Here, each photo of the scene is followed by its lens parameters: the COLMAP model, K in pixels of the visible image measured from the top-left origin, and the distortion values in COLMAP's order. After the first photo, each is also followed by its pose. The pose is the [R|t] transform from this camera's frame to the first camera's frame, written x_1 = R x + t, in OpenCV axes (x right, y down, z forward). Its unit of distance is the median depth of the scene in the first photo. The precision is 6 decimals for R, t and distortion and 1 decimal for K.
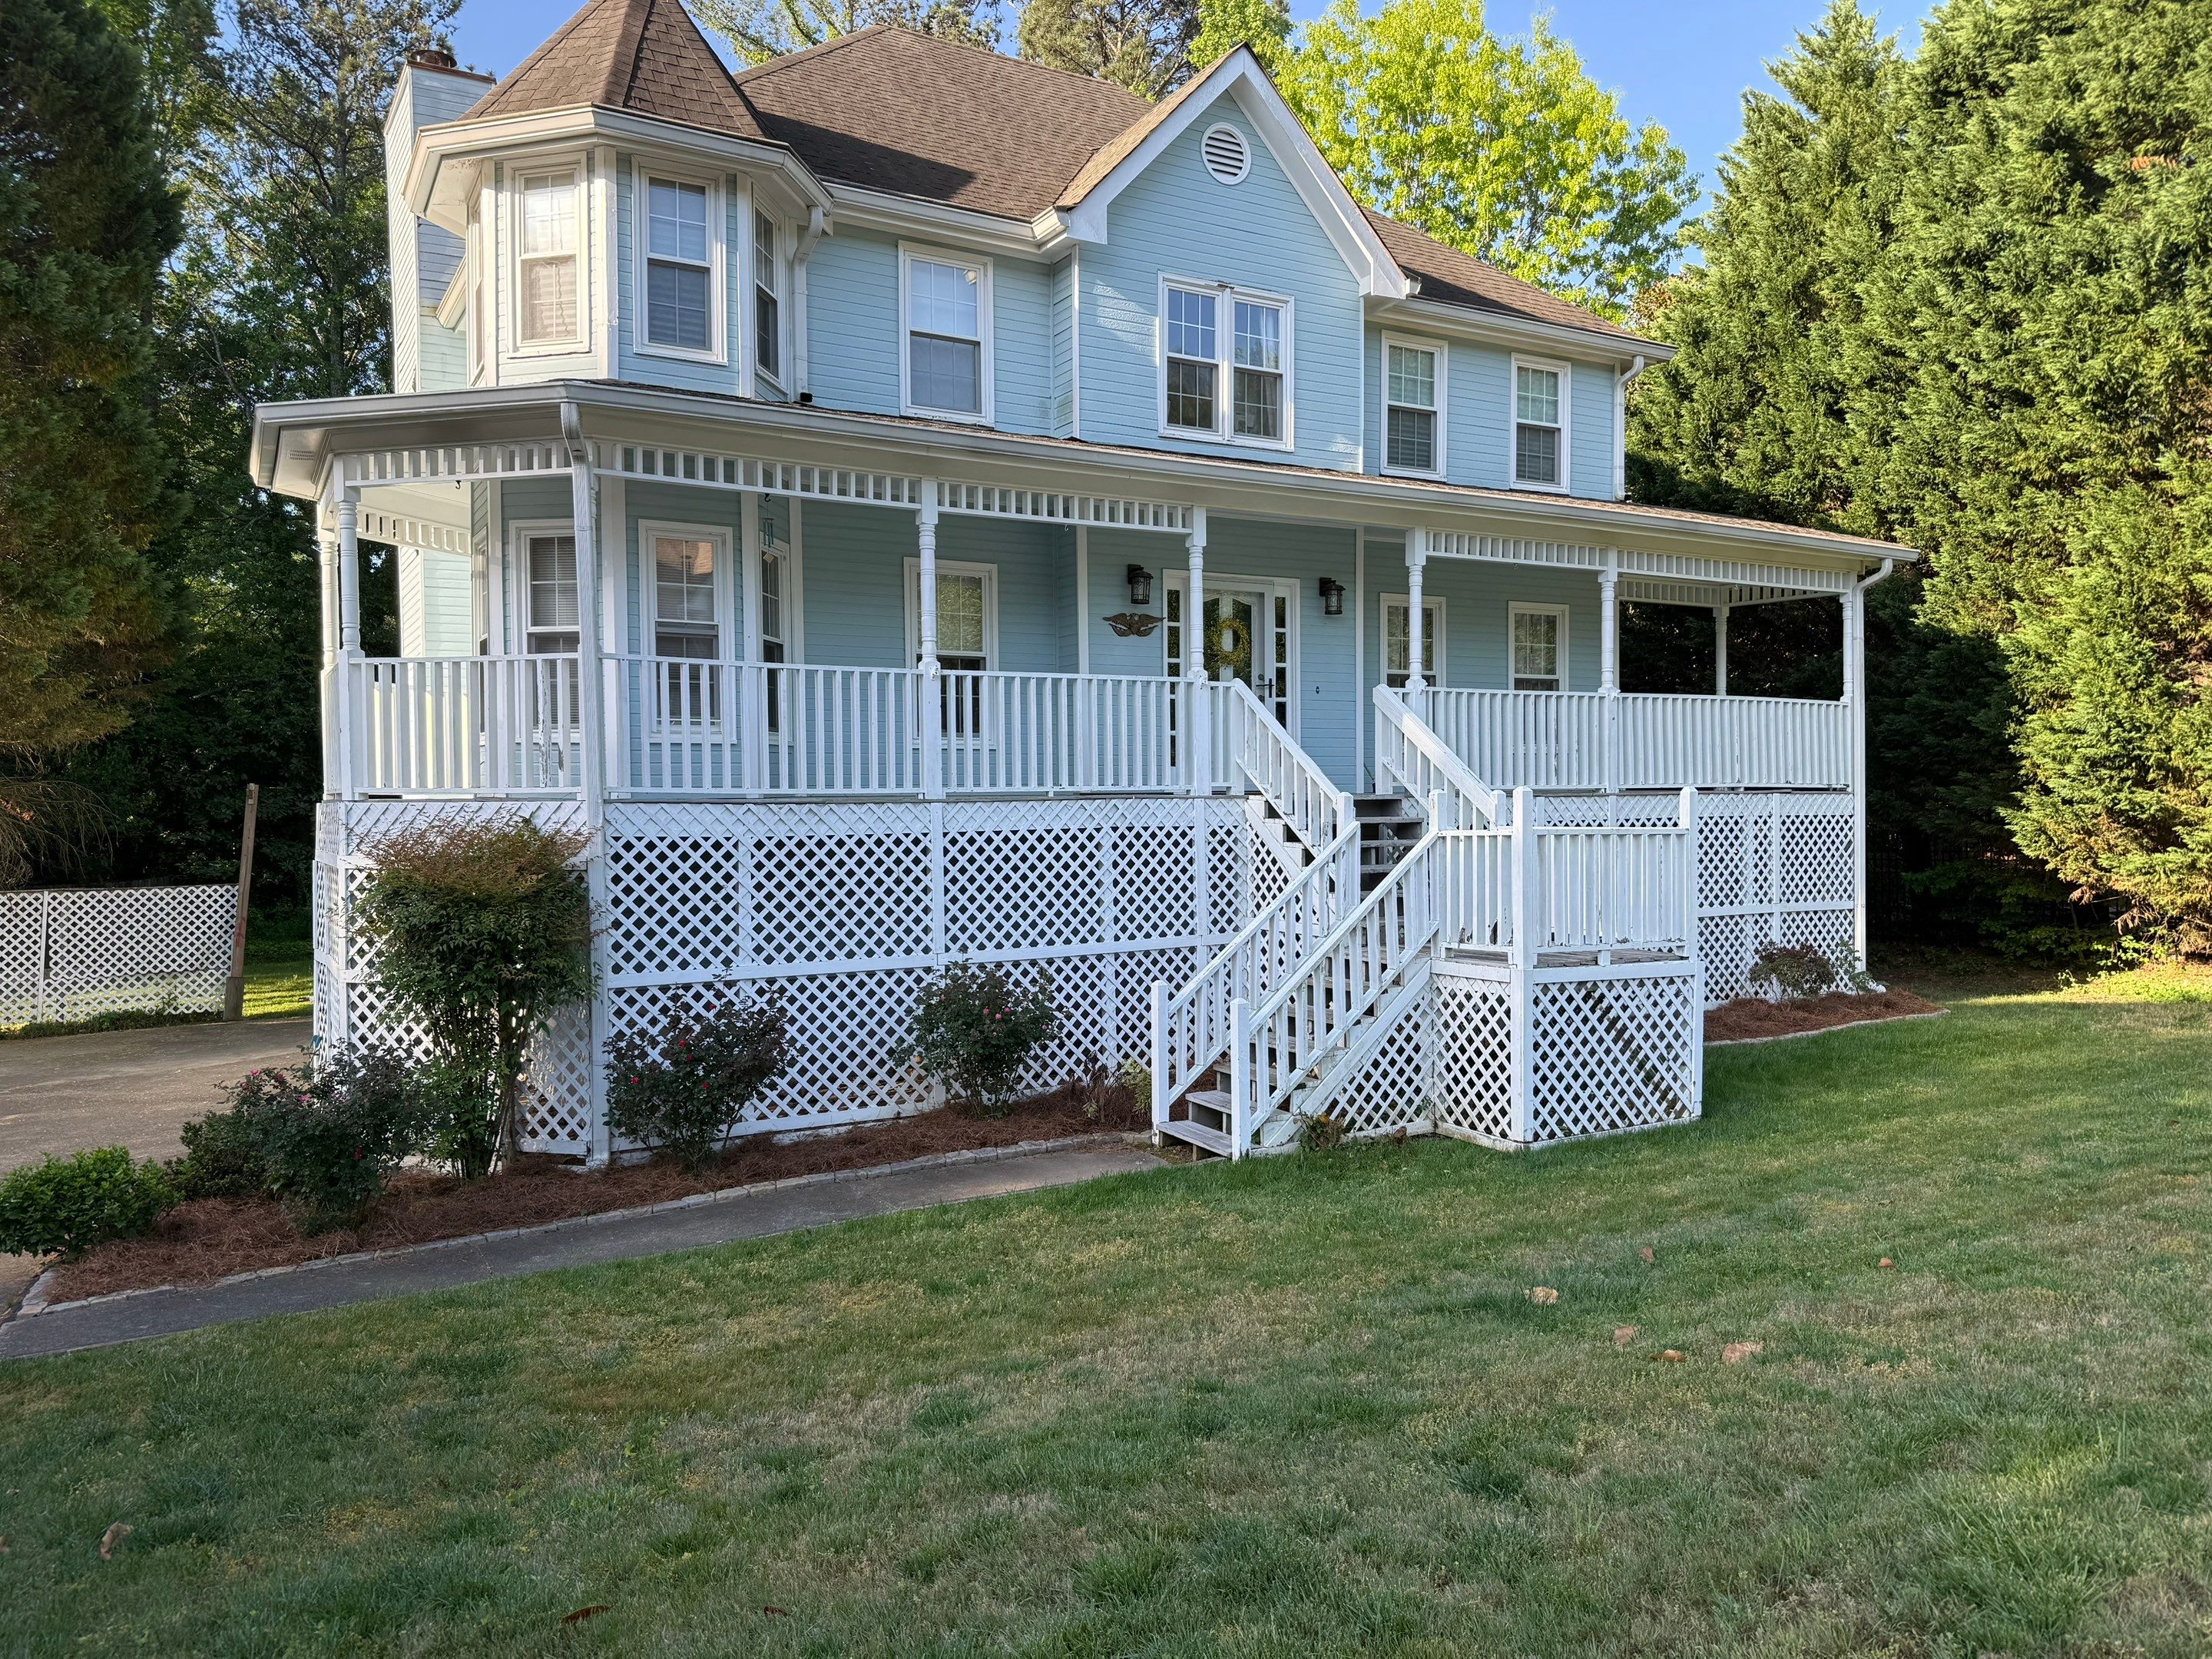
lens RADIAL K [[1533.2, 0, 1118.1], [0, 1533.2, 835.2], [0, 0, 1]] dist [0.049672, -0.051340]
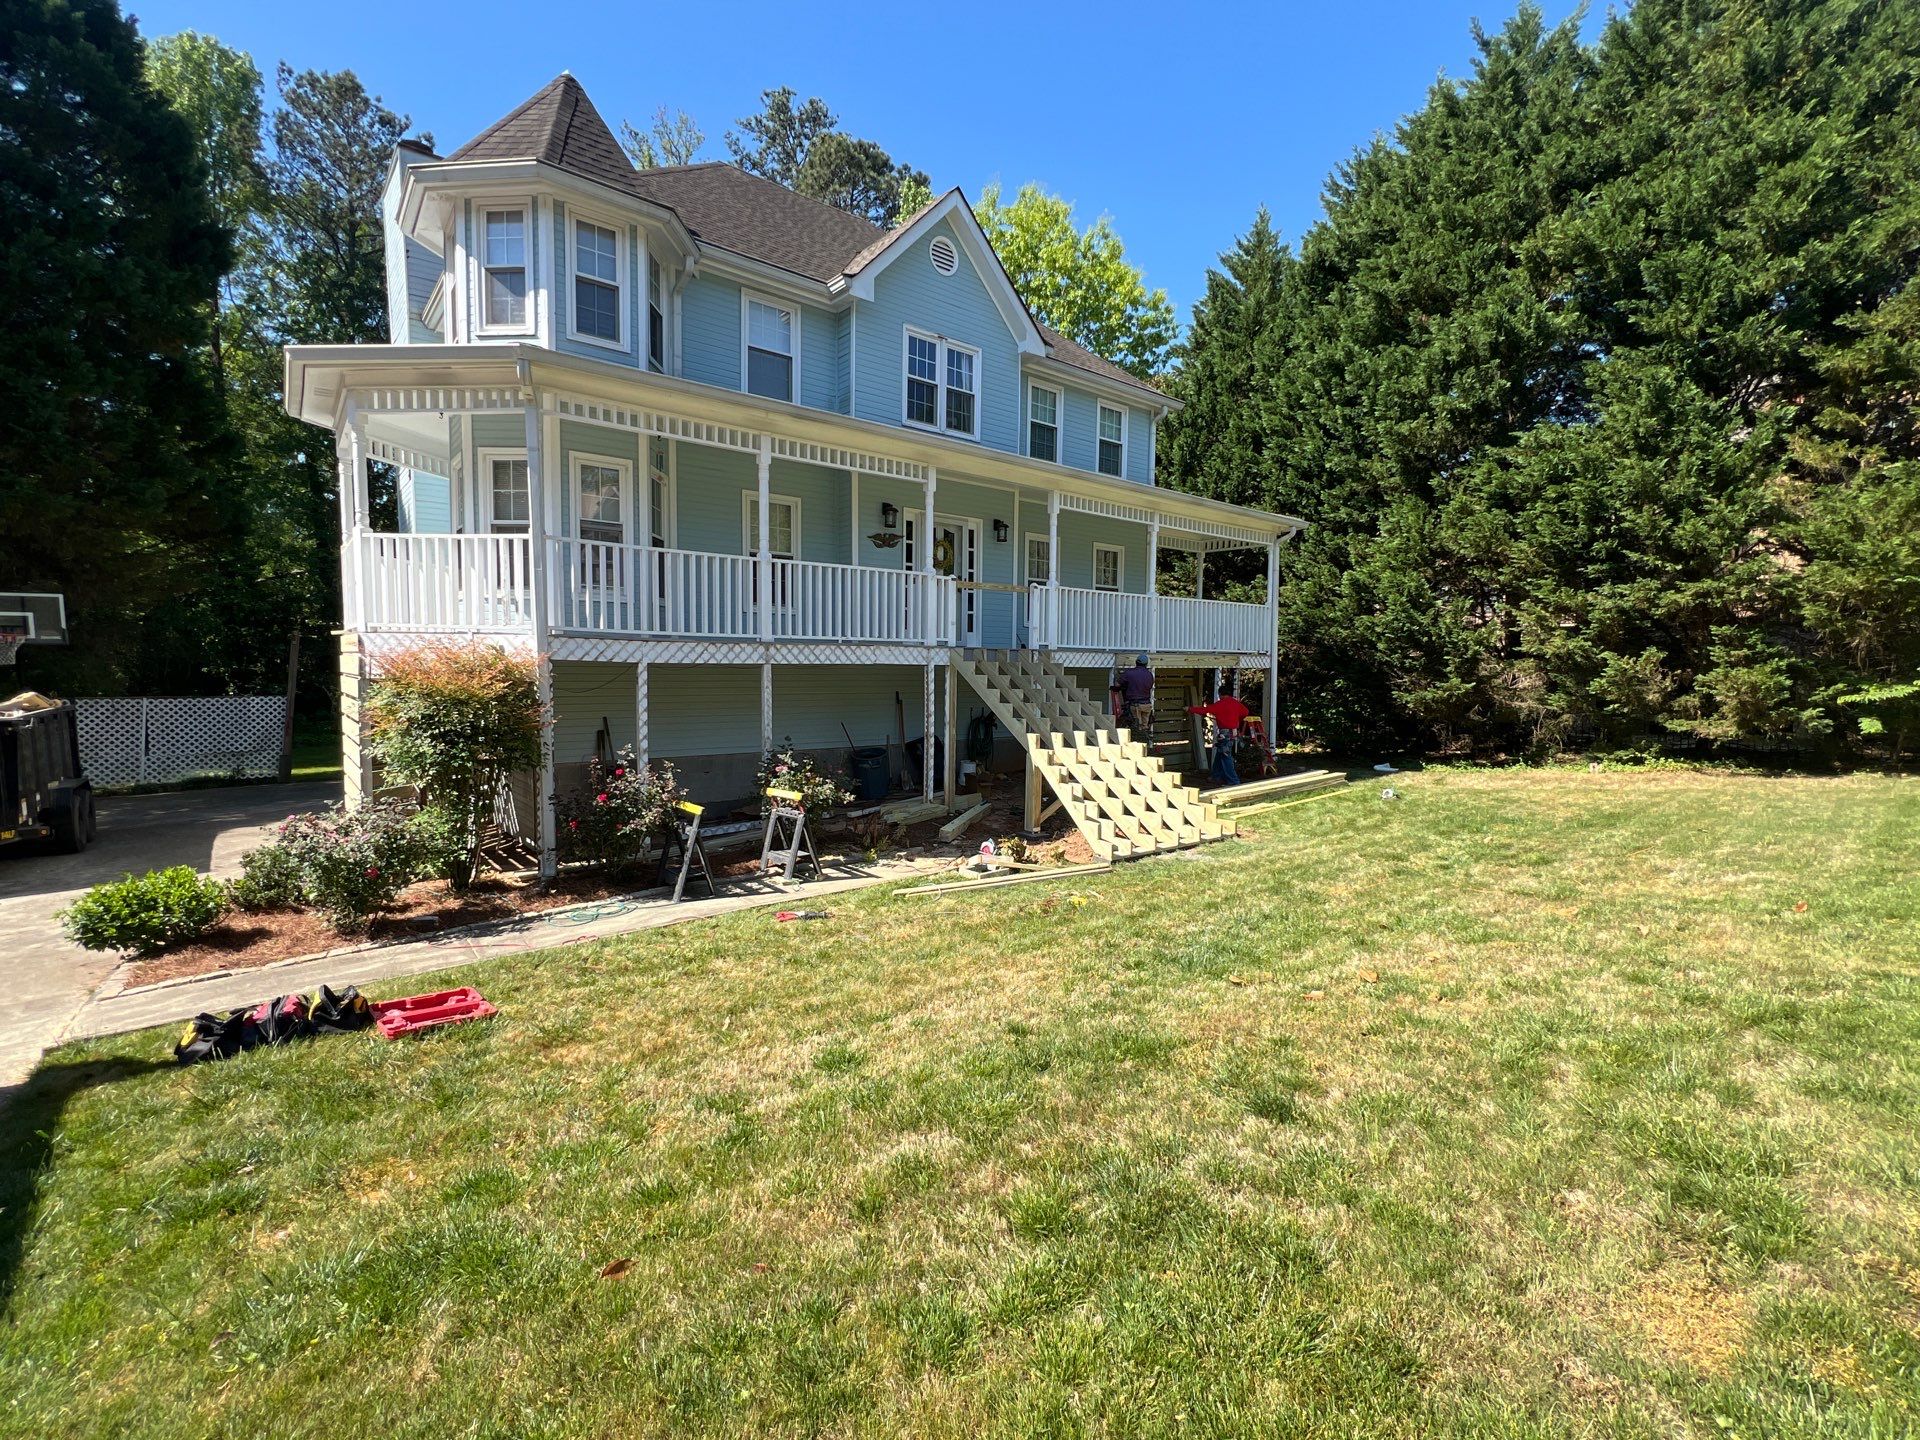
lens RADIAL K [[834.7, 0, 959.9], [0, 834.7, 725.5], [0, 0, 1]] dist [0.002369, 0.000691]
pose [[0.987589, 0.009178, 0.156792, -0.052335], [-0.016932, 0.998695, 0.048186, 0.015155], [-0.156145, -0.050243, 0.986455, 0.107121]]
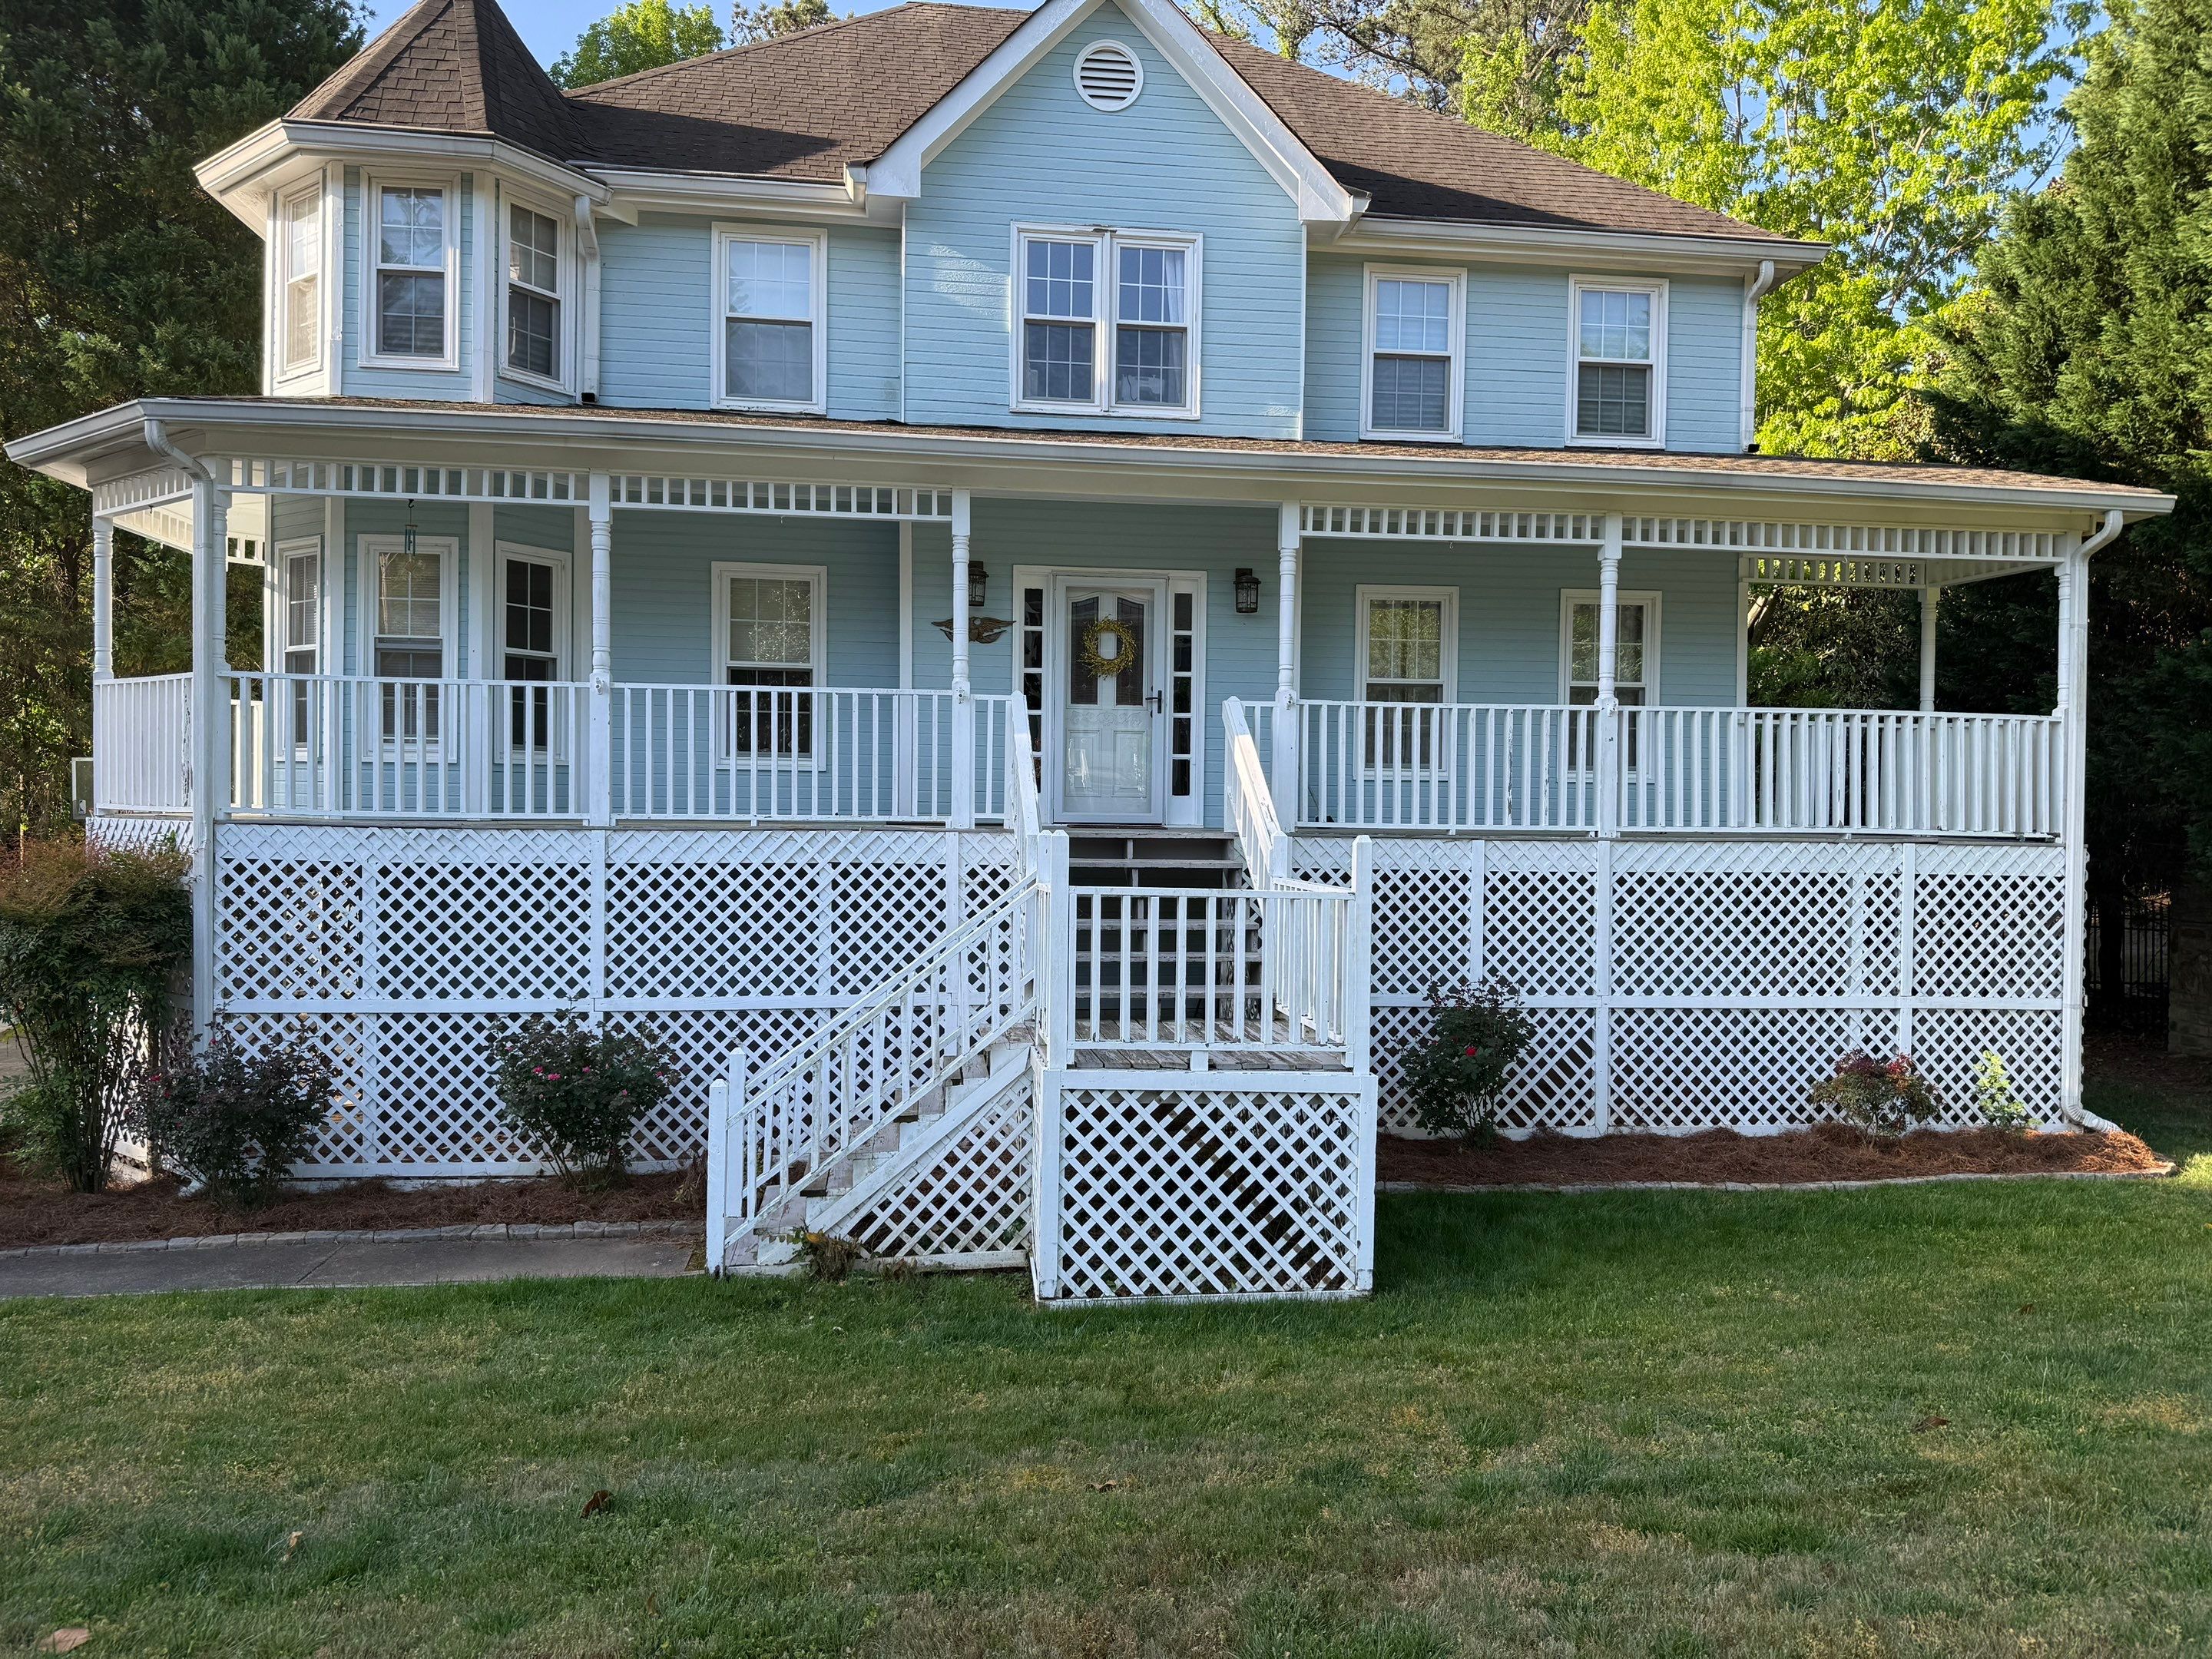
lens RADIAL K [[1533.2, 0, 1148.3], [0, 1533.2, 840.0], [0, 0, 1]] dist [0.049672, -0.051340]
pose [[0.923824, 0.023648, -0.382085, 0.463566], [-0.028869, 0.999552, -0.007937, -0.015685], [0.381726, 0.018363, 0.924093, 0.250902]]
